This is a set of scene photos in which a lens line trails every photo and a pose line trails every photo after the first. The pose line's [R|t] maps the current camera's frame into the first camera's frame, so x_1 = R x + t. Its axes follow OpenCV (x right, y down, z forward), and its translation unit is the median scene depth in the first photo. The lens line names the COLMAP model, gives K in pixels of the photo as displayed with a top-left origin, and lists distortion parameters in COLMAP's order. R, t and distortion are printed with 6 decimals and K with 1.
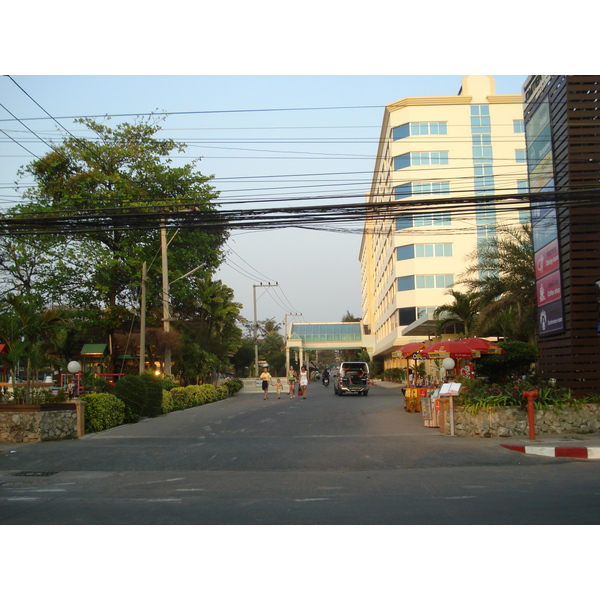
lens RADIAL K [[686.5, 0, 300.0], [0, 686.5, 300.0], [0, 0, 1]] dist [-0.097070, -0.005230]
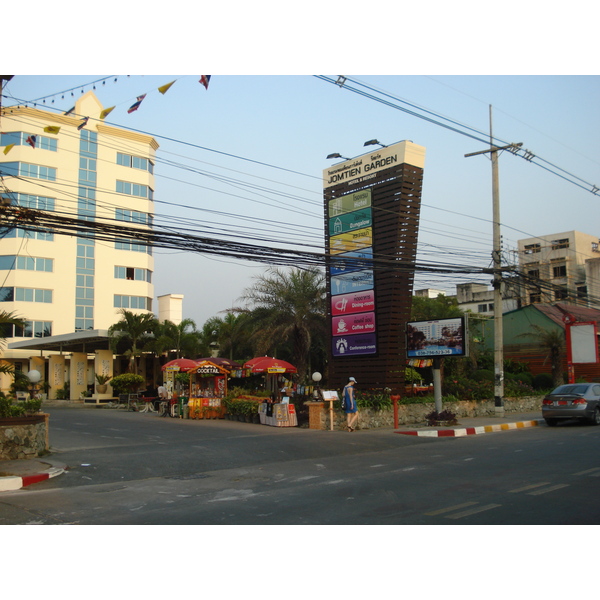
lens RADIAL K [[686.5, 0, 300.0], [0, 686.5, 300.0], [0, 0, 1]] dist [-0.097070, -0.005230]
pose [[0.705478, 0.086604, 0.703420, -0.788679], [-0.068874, 0.996186, -0.053573, 0.019934], [-0.705377, -0.010653, 0.708752, 0.090443]]
